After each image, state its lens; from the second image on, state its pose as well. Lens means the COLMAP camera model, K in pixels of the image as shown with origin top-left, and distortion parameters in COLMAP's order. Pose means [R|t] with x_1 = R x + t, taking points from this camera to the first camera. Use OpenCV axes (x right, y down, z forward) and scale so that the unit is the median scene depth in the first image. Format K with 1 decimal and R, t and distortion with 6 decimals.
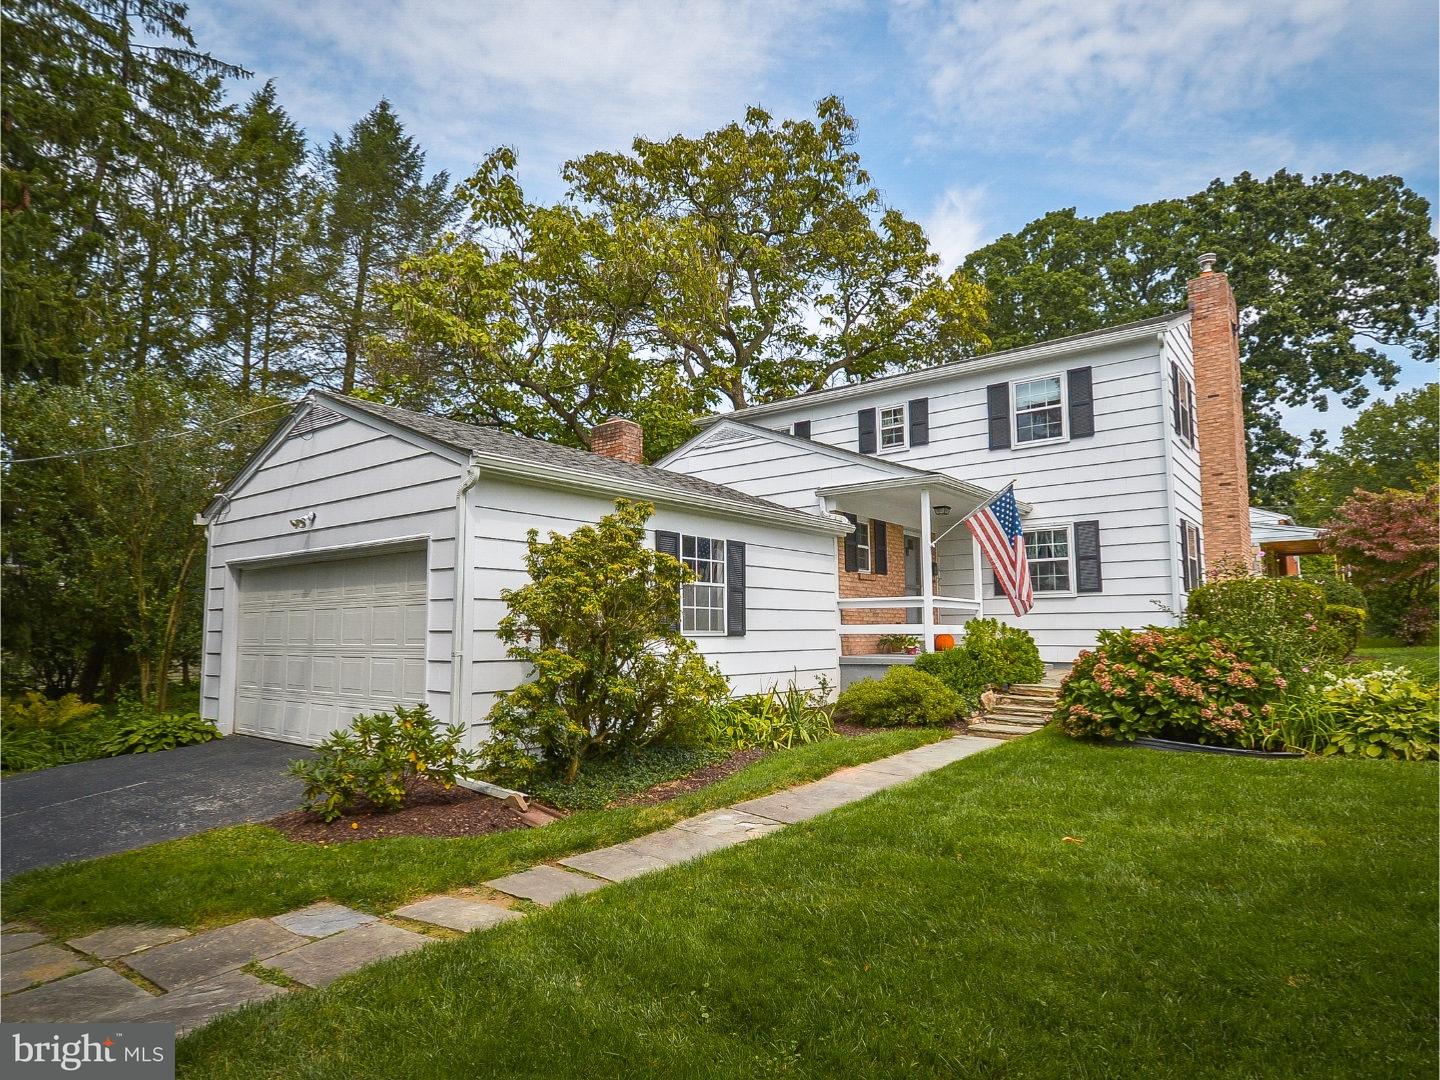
lens RADIAL K [[834.7, 0, 720.0], [0, 834.7, 540.0], [0, 0, 1]] dist [-0.000624, -0.001078]
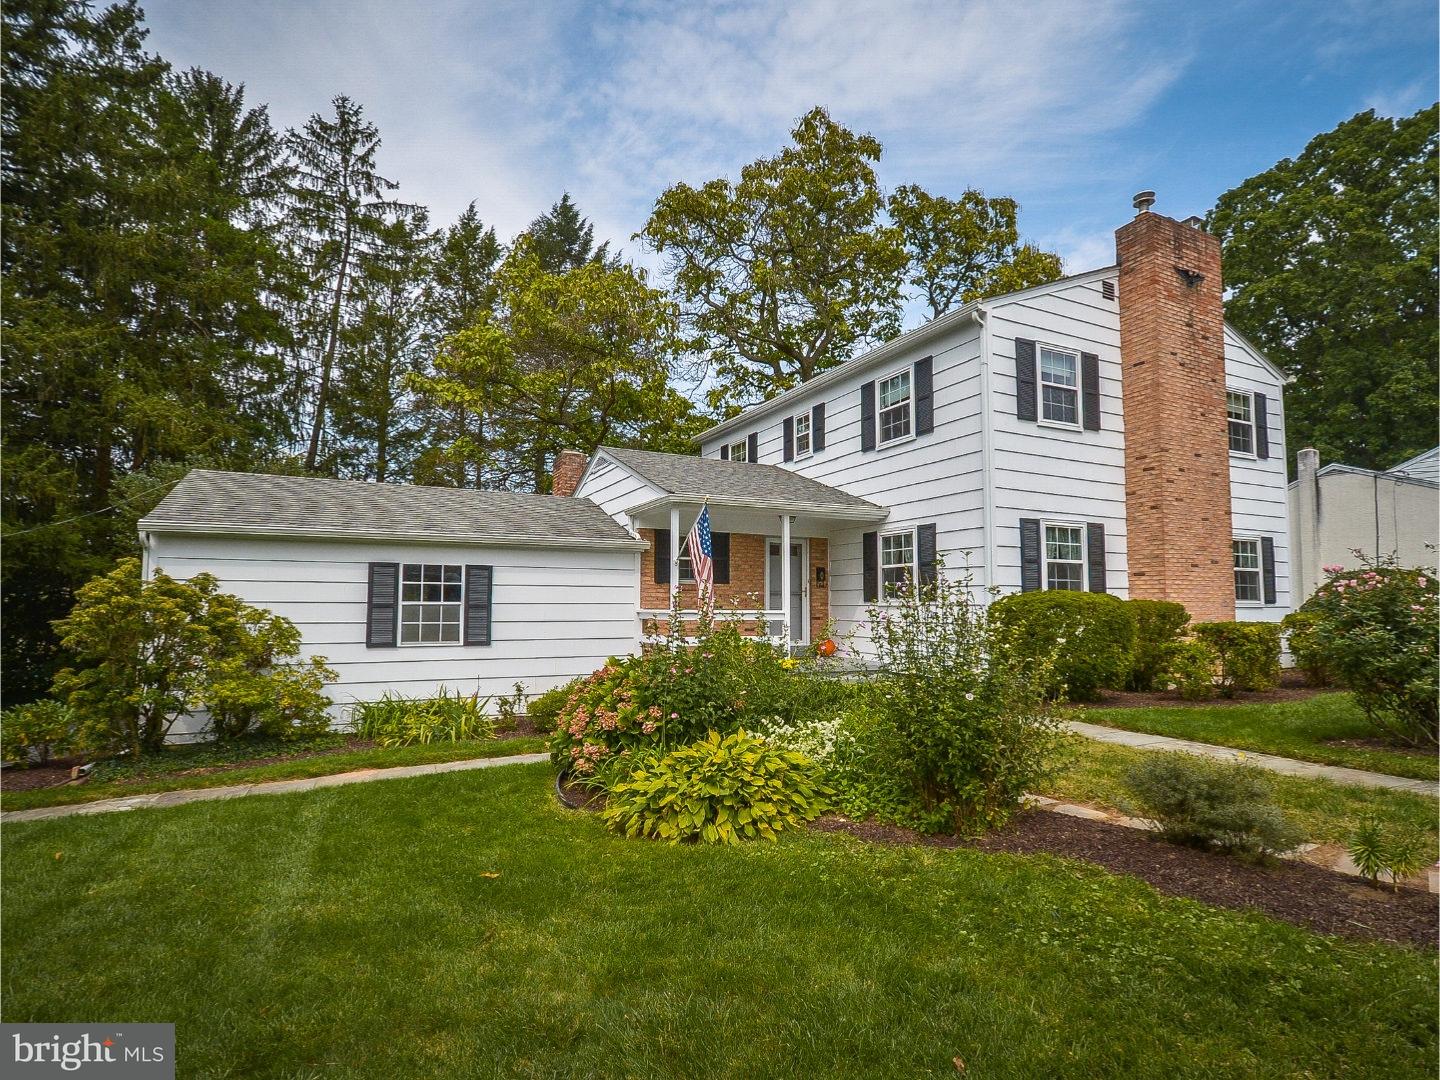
lens RADIAL K [[758.8, 0, 728.8], [0, 758.8, 537.9], [0, 0, 1]] dist [-0.002917, -0.000966]
pose [[0.901401, -0.033174, -0.431712, 0.590120], [0.041086, 0.999115, 0.009011, -0.023530], [0.431031, -0.025860, 0.901966, 0.137672]]
